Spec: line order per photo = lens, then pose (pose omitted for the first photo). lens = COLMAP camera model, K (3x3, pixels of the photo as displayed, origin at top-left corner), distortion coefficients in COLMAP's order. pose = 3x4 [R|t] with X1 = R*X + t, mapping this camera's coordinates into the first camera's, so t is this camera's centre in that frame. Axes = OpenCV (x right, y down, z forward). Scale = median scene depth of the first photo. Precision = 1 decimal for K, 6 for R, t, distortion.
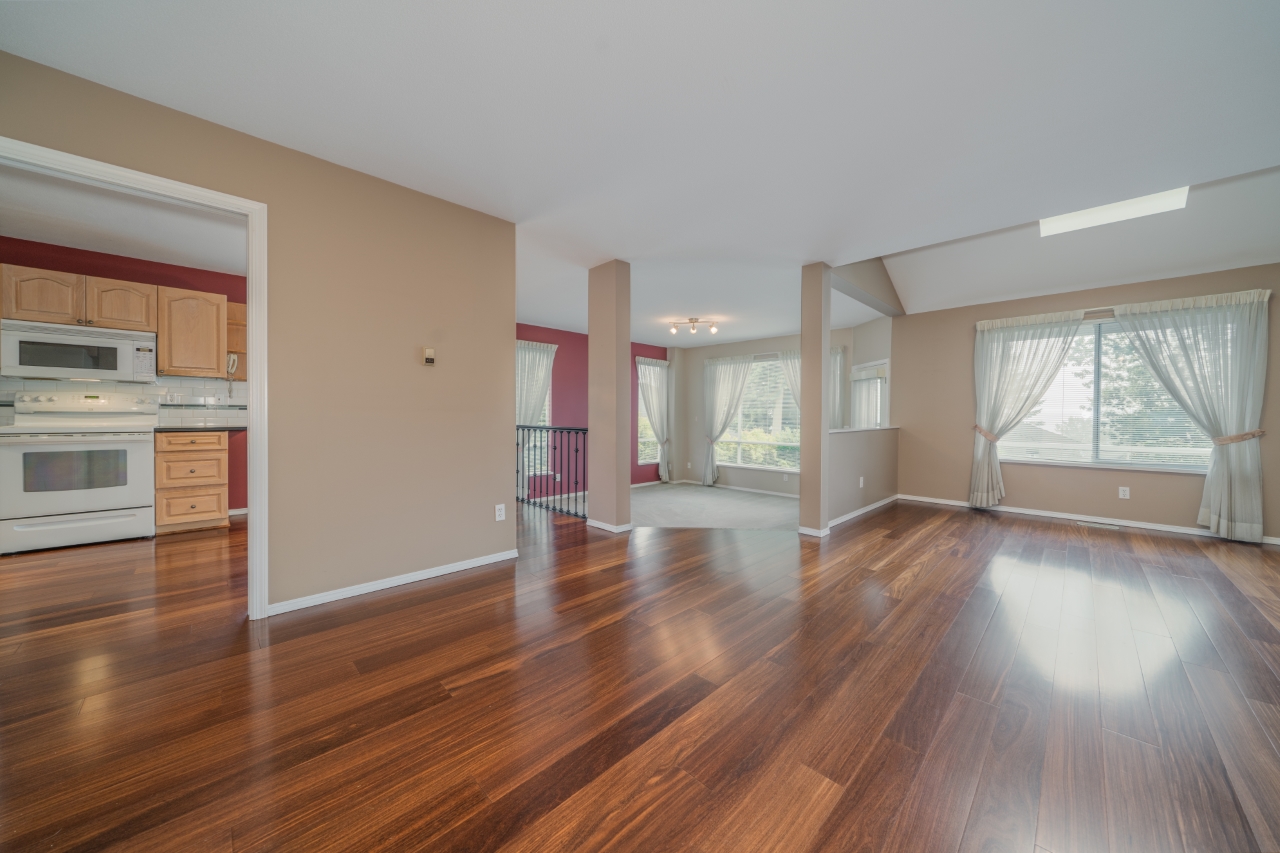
lens RADIAL K [[455.8, 0, 664.6], [0, 455.8, 421.2], [0, 0, 1]] dist [-0.000444, -0.000118]
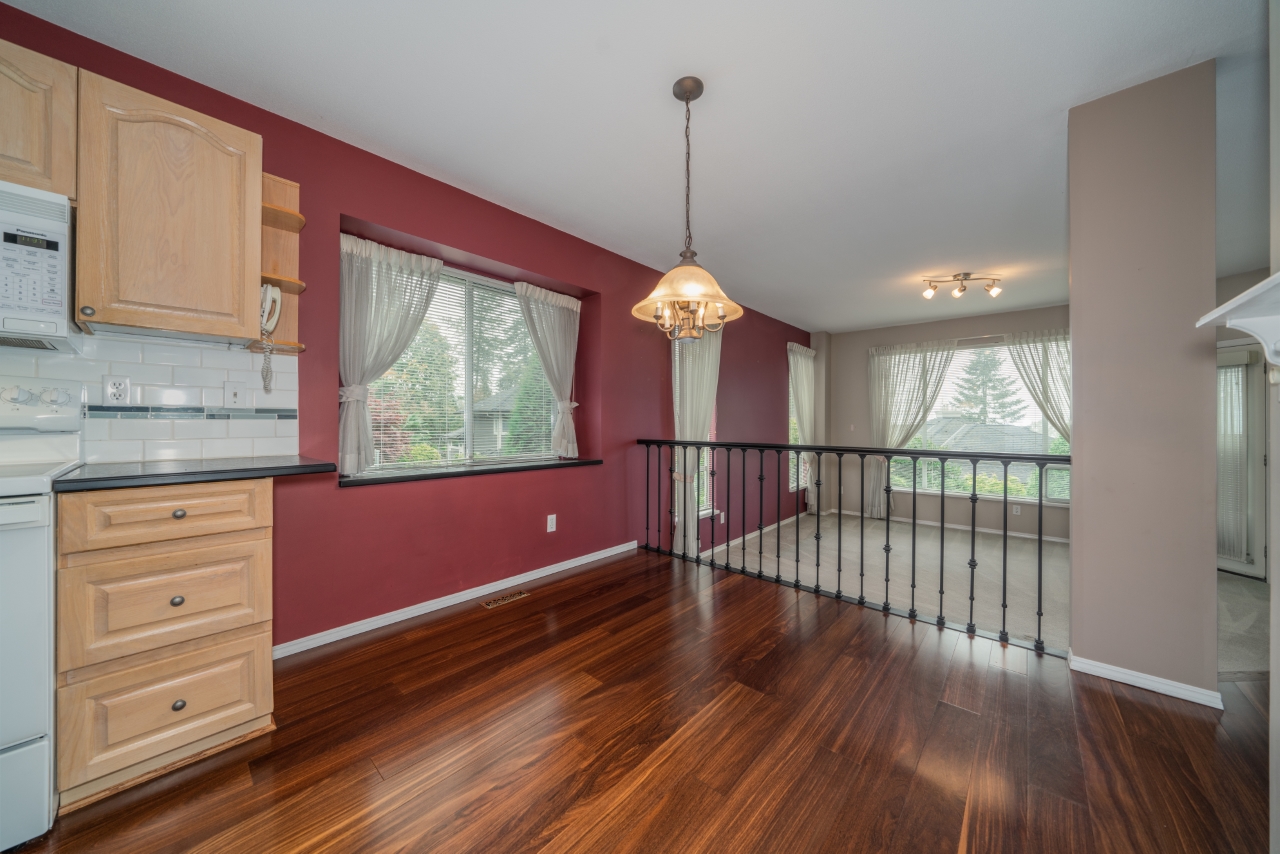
lens RADIAL K [[441.5, 0, 643.3], [0, 441.5, 422.0], [0, 0, 1]] dist [-0.000650, 0.000036]
pose [[0.999112, -0.011430, 0.040553, -0.384814], [0.012207, 0.999745, -0.018972, -0.006541], [-0.040326, 0.019451, 0.998997, 0.359118]]
